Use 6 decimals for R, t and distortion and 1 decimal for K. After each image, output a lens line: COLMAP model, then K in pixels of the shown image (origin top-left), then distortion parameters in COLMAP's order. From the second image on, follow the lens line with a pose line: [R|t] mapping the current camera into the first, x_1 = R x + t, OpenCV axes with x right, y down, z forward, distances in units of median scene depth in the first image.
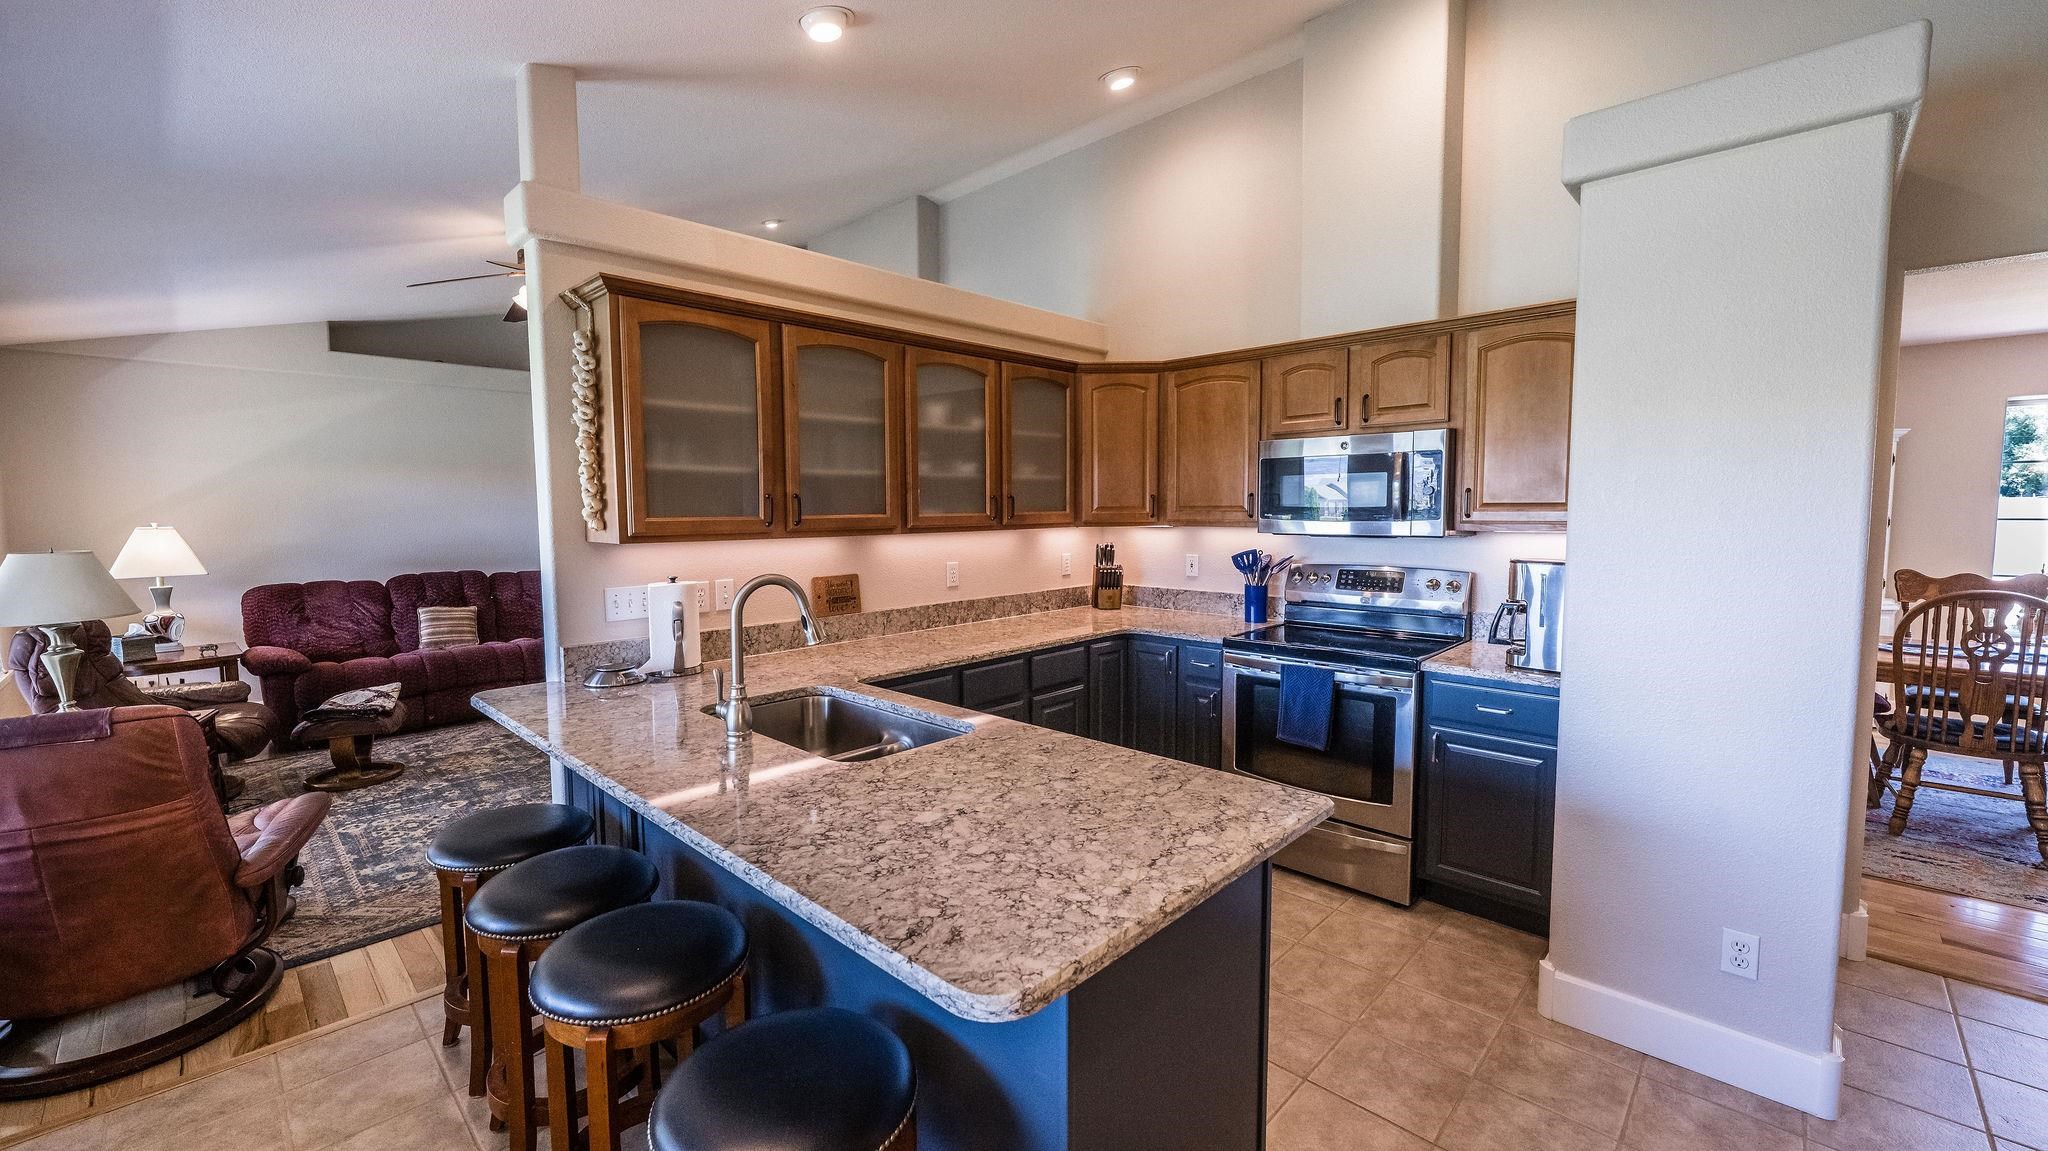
lens RADIAL K [[811.0, 0, 1011.7], [0, 811.0, 570.6], [0, 0, 1]] dist [-0.002244, 0.000211]
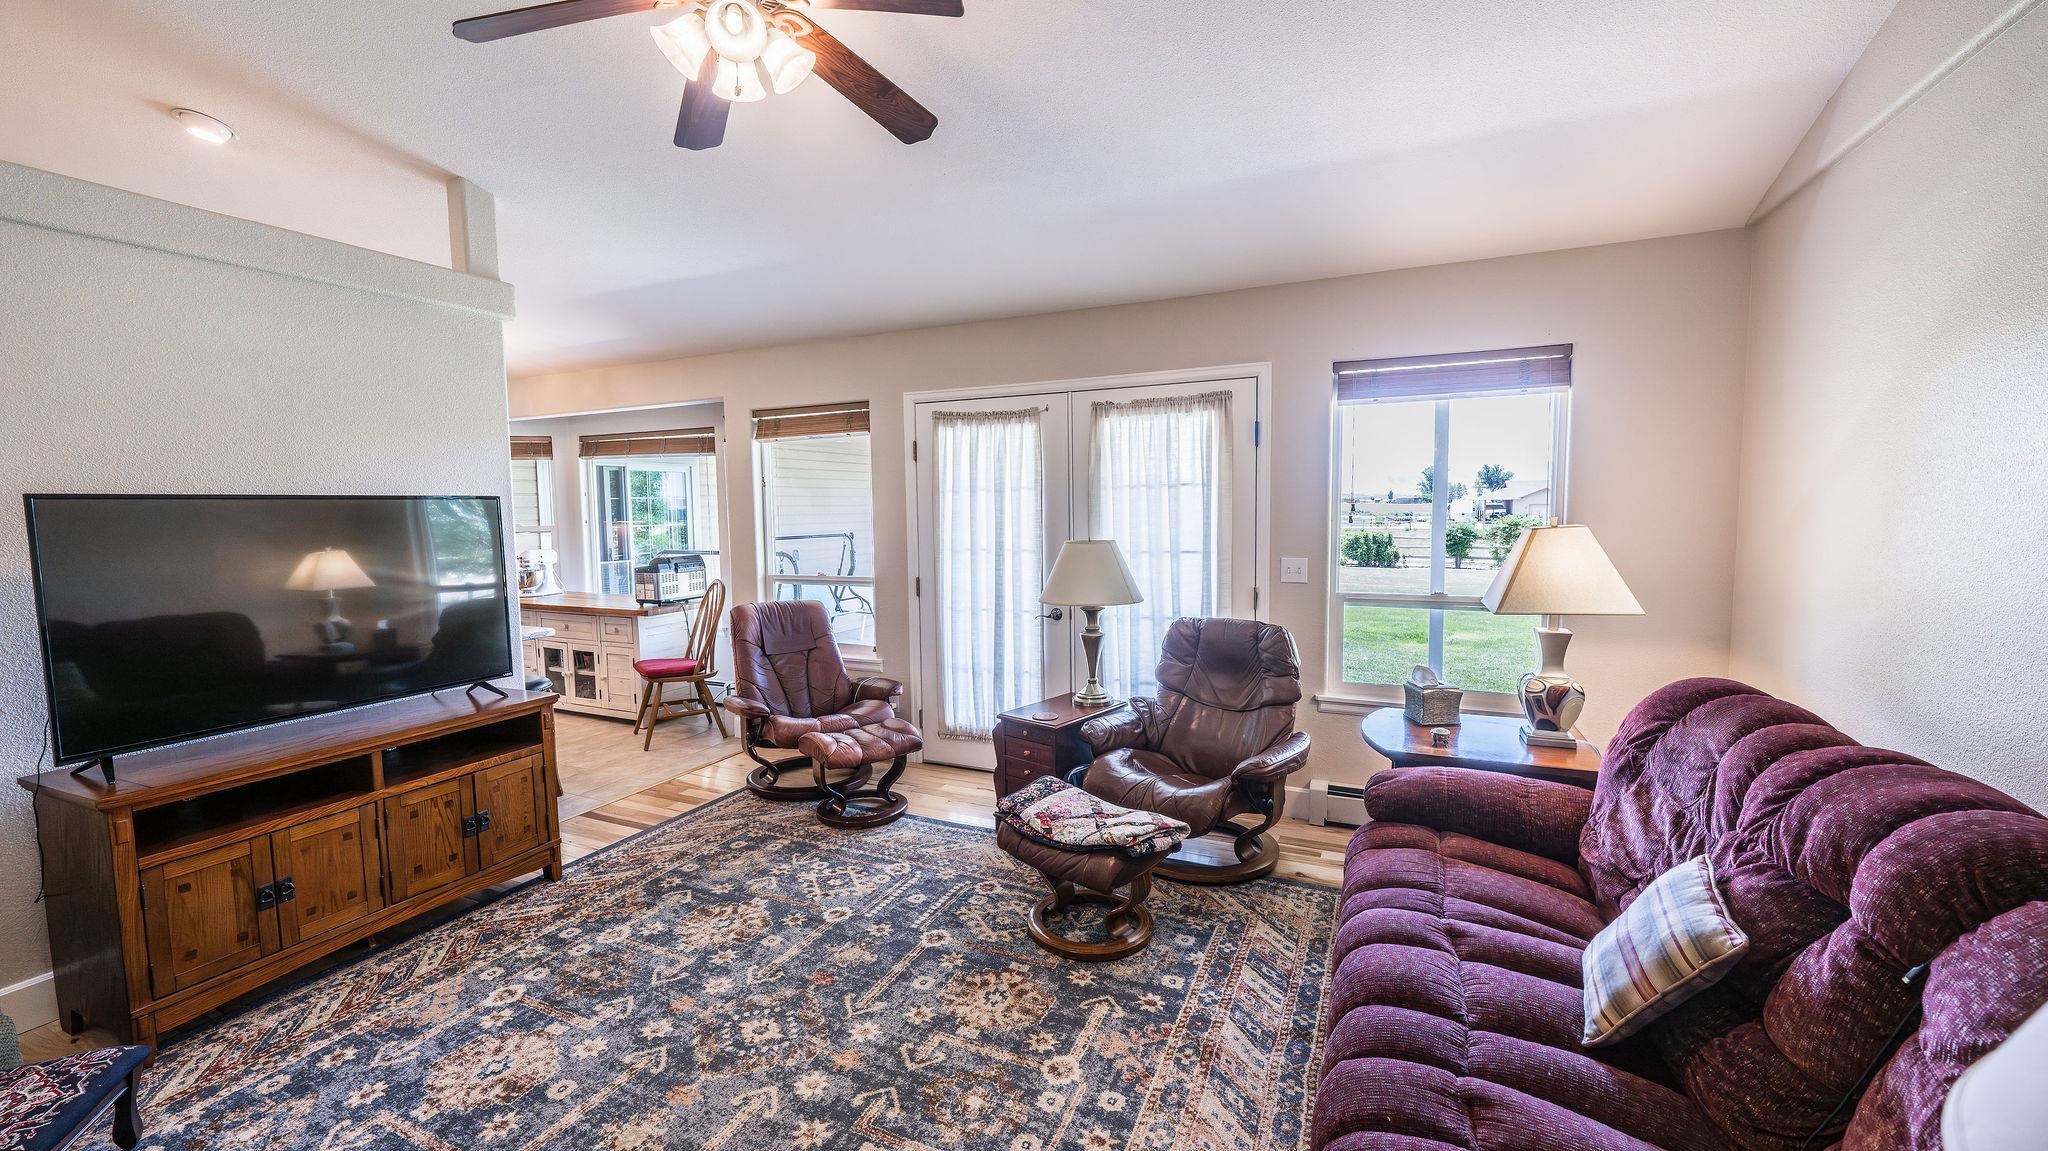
lens RADIAL K [[811.0, 0, 1011.8], [0, 811.0, 570.5], [0, 0, 1]] dist [-0.002244, 0.000211]
pose [[-0.947125, 0.046152, -0.317527, -0.588509], [-0.004385, 0.987647, 0.156634, -0.122884], [0.320834, 0.149744, -0.935223, 1.597833]]
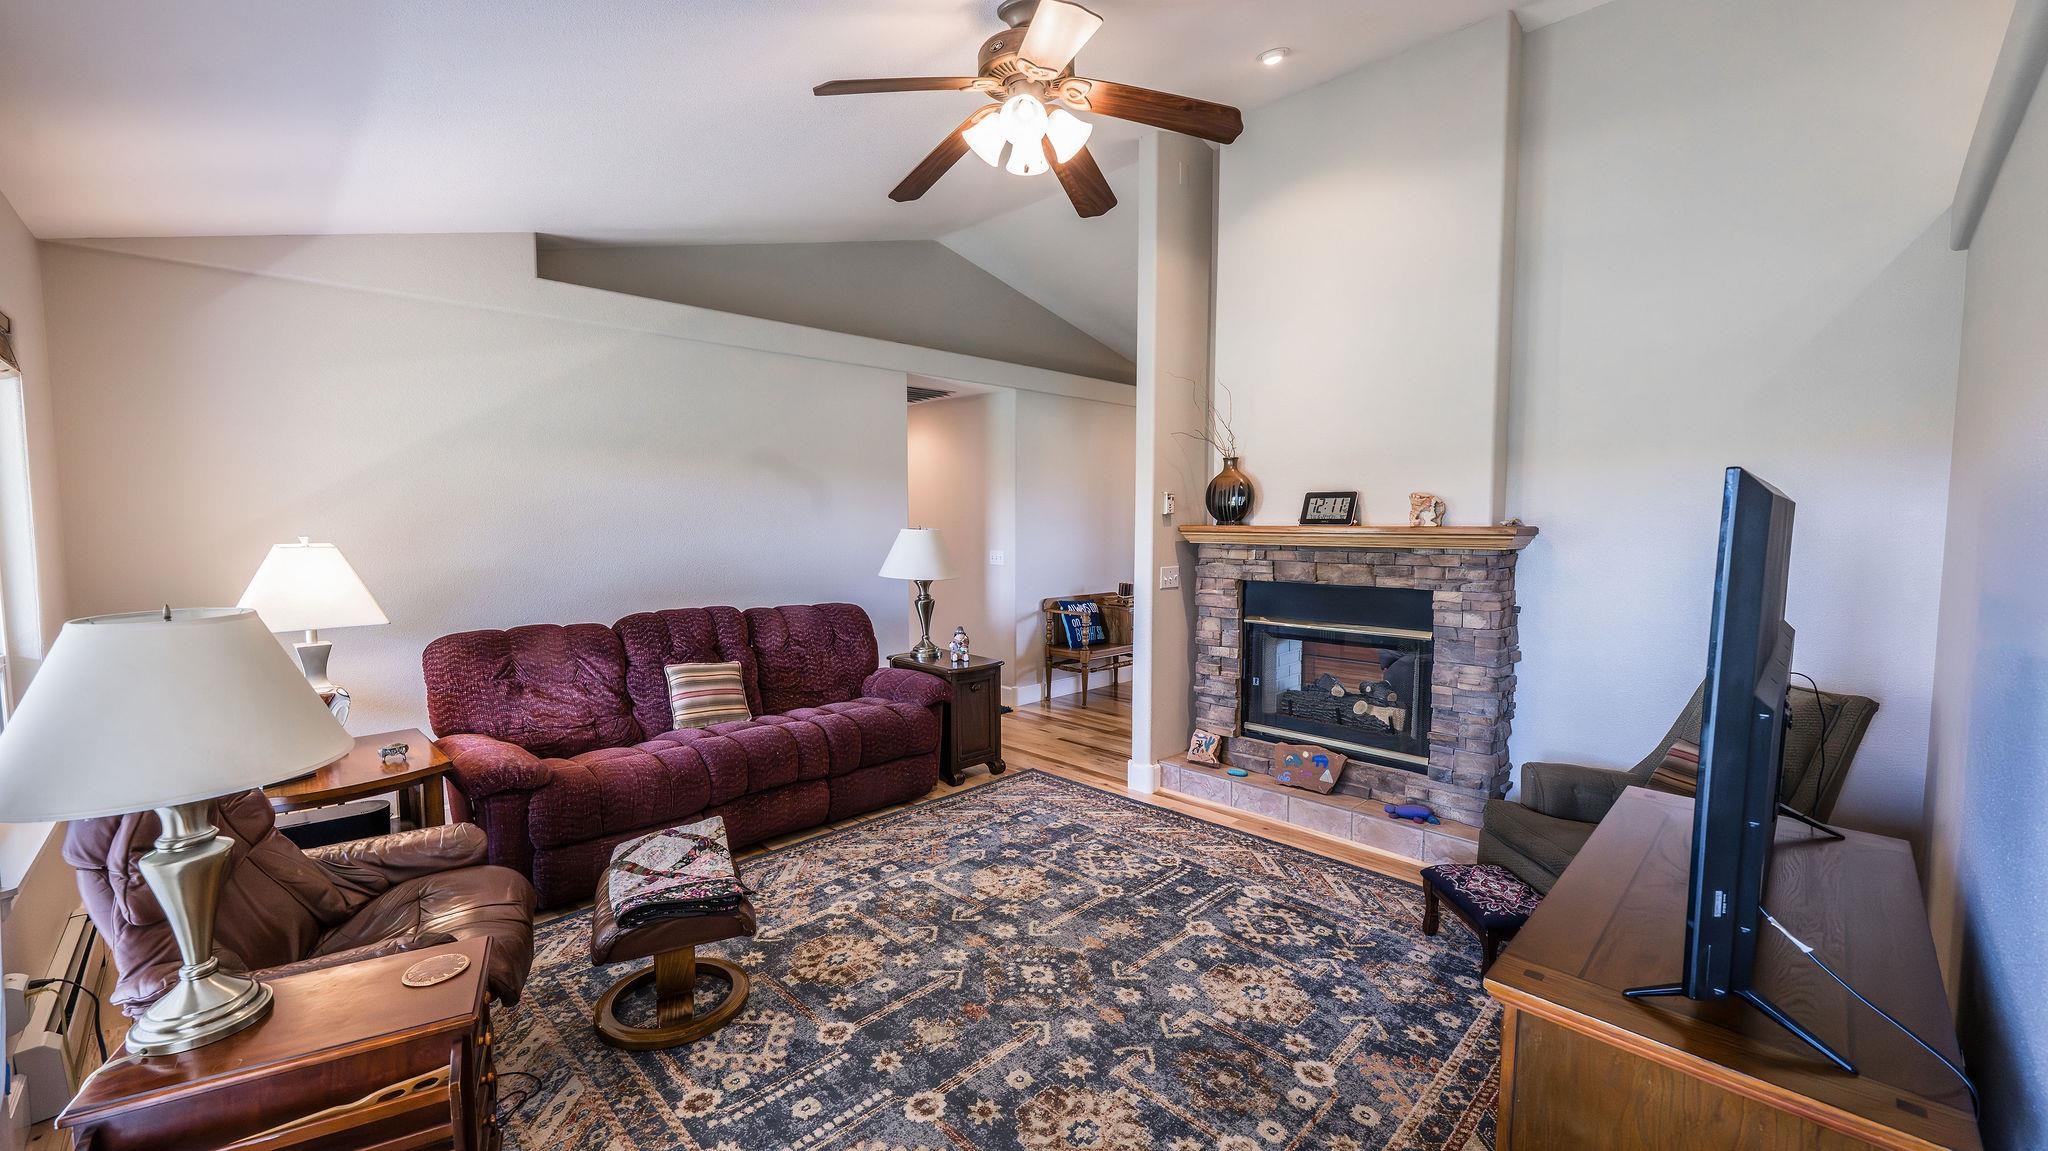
lens RADIAL K [[811.0, 0, 1020.8], [0, 811.0, 575.5], [0, 0, 1]] dist [-0.002244, 0.000211]
pose [[0.999764, 0.007501, -0.020391, -0.590121], [-0.007613, 0.999956, -0.005415, -0.035587], [0.020350, 0.005569, 0.999777, 0.472519]]
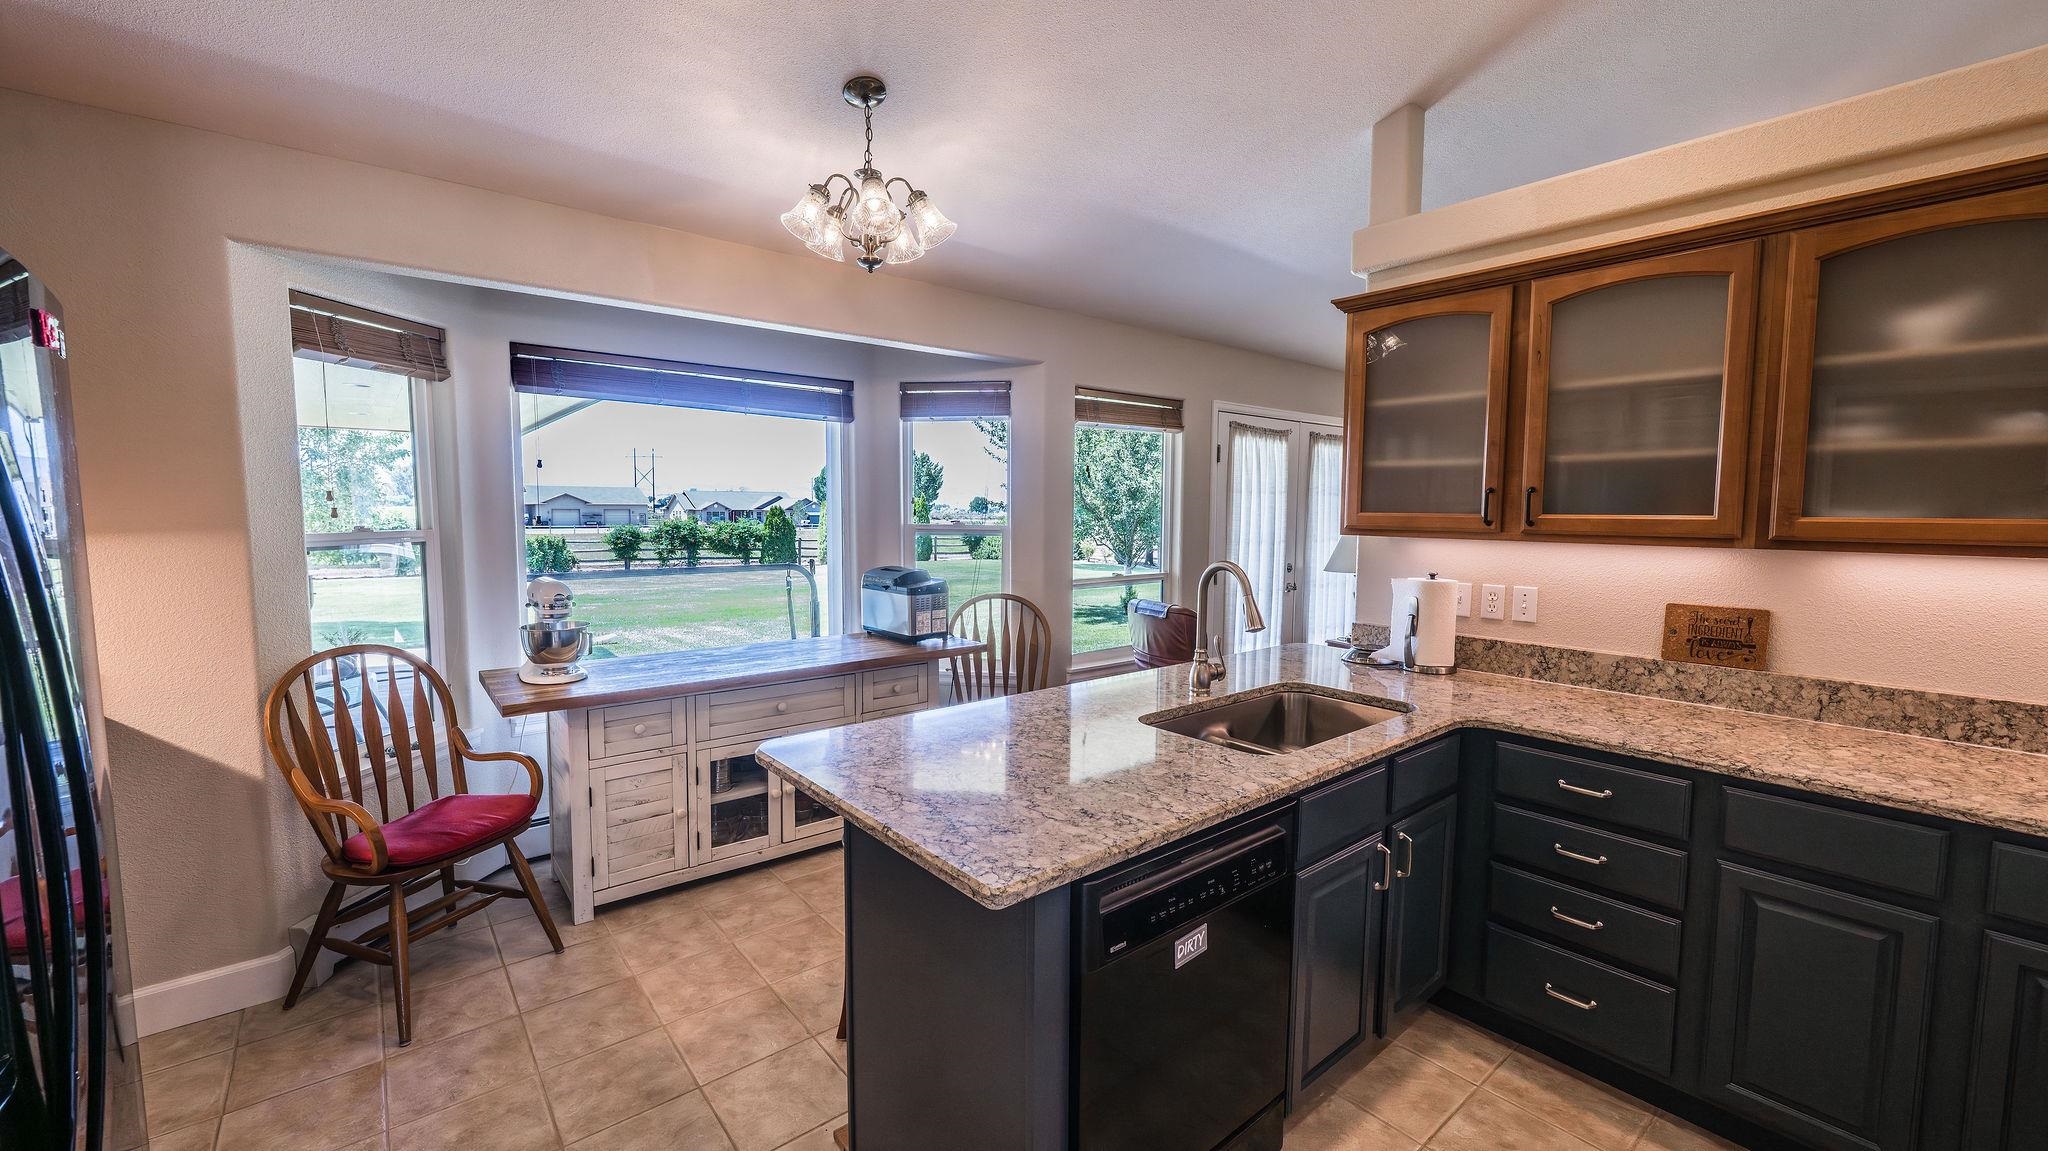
lens RADIAL K [[811.0, 0, 1016.0], [0, 811.0, 577.2], [0, 0, 1]] dist [-0.002244, 0.000211]
pose [[-0.108848, 0.093959, -0.989608, 0.397533], [-0.083443, 0.991146, 0.103283, -0.030592], [0.990550, 0.093818, -0.100044, 0.383087]]
